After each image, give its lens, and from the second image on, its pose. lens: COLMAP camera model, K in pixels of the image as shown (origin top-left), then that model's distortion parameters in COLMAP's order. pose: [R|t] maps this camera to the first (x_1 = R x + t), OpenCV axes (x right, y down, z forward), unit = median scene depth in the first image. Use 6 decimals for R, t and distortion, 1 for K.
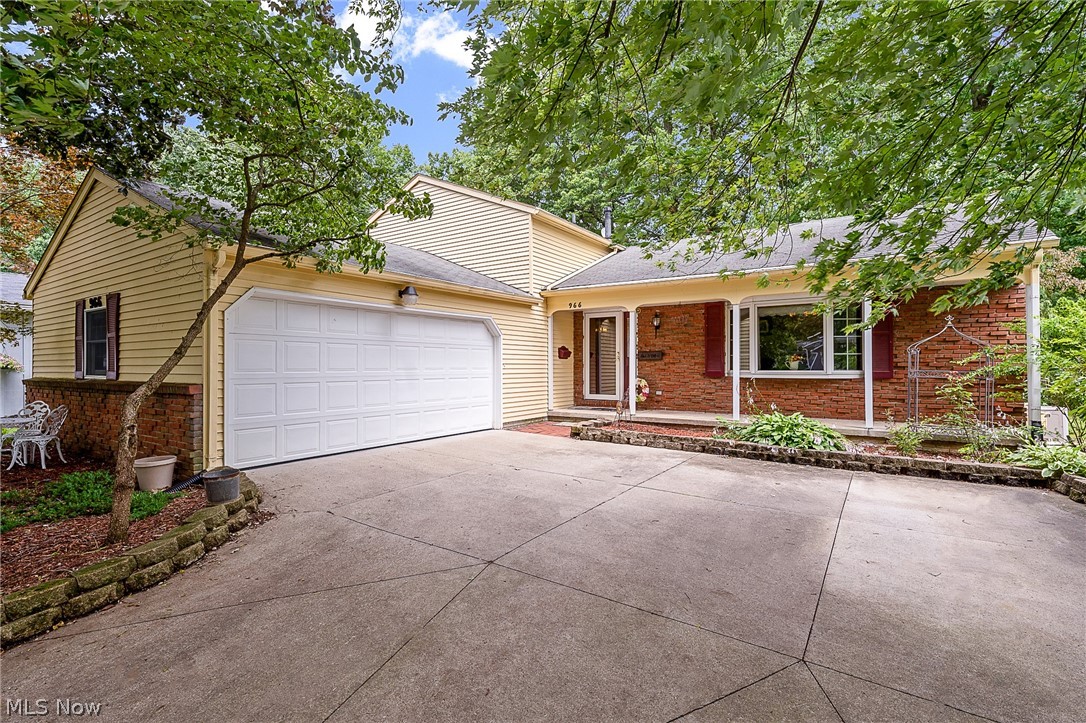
lens RADIAL K [[502.8, 0, 543.0], [0, 502.8, 361.5], [0, 0, 1]] dist [0.002607, 0.000002]
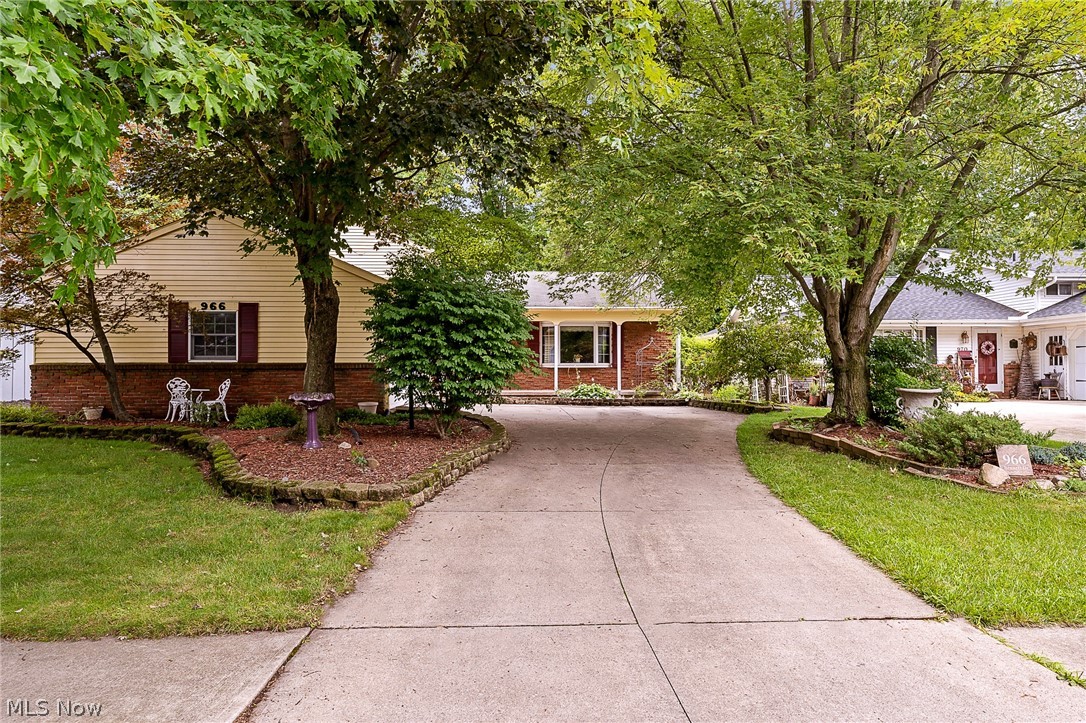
lens RADIAL K [[671.0, 0, 543.0], [0, 671.0, 361.5], [0, 0, 1]] dist [-0.000124, 0.000005]
pose [[0.803721, 0.010803, 0.594909, -1.023792], [-0.008223, 0.999941, -0.007048, 0.030813], [-0.594950, 0.000773, 0.803762, -0.829356]]
